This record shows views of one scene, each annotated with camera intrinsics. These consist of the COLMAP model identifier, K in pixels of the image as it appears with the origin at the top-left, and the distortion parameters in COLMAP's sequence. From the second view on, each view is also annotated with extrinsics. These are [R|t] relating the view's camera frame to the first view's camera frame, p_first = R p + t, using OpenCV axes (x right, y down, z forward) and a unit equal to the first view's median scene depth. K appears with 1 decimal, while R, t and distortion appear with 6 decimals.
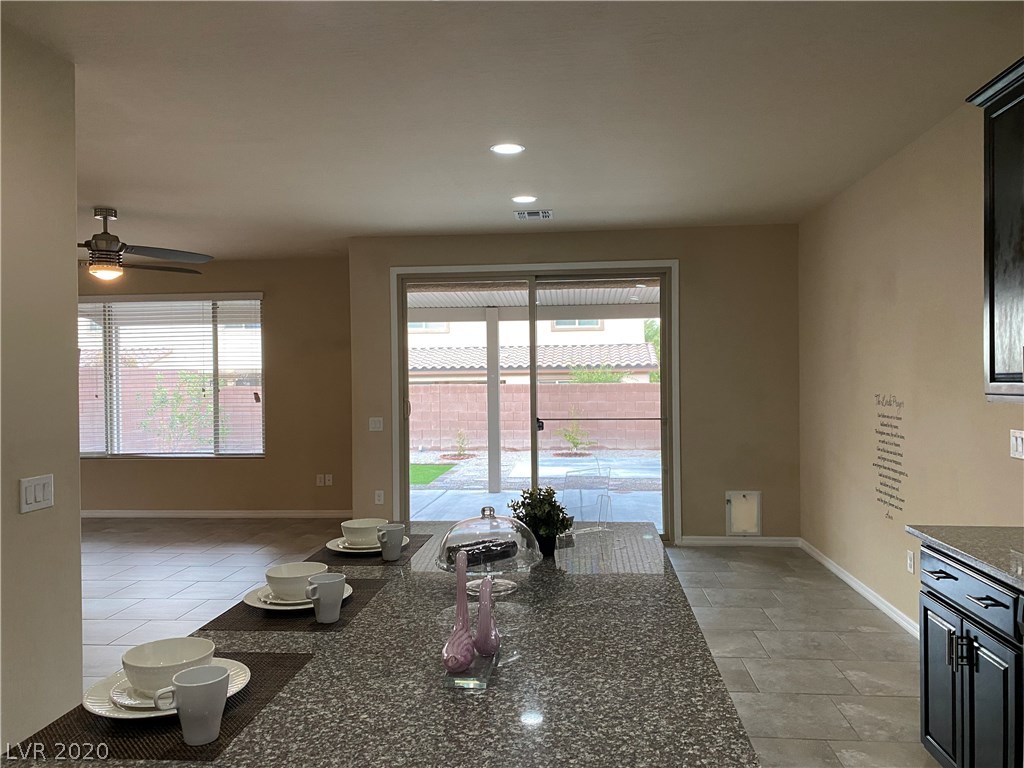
lens RADIAL K [[791.8, 0, 508.0], [0, 791.8, 378.0], [0, 0, 1]] dist [0.026108, -0.021836]
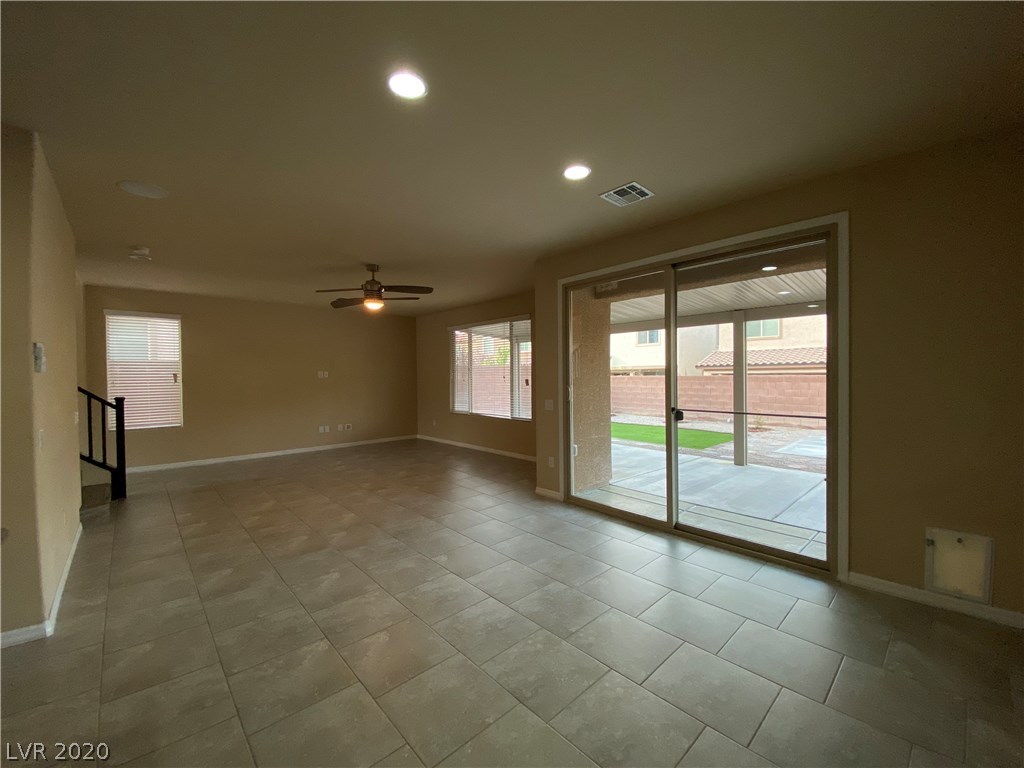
lens RADIAL K [[414.5, 0, 527.5], [0, 414.5, 385.6], [0, 0, 1]] dist [0.003422, -0.003686]
pose [[0.742716, 0.022663, -0.669222, 0.248890], [0.000107, 0.999423, 0.033963, 0.004248], [0.669606, -0.025296, 0.742286, 0.479806]]
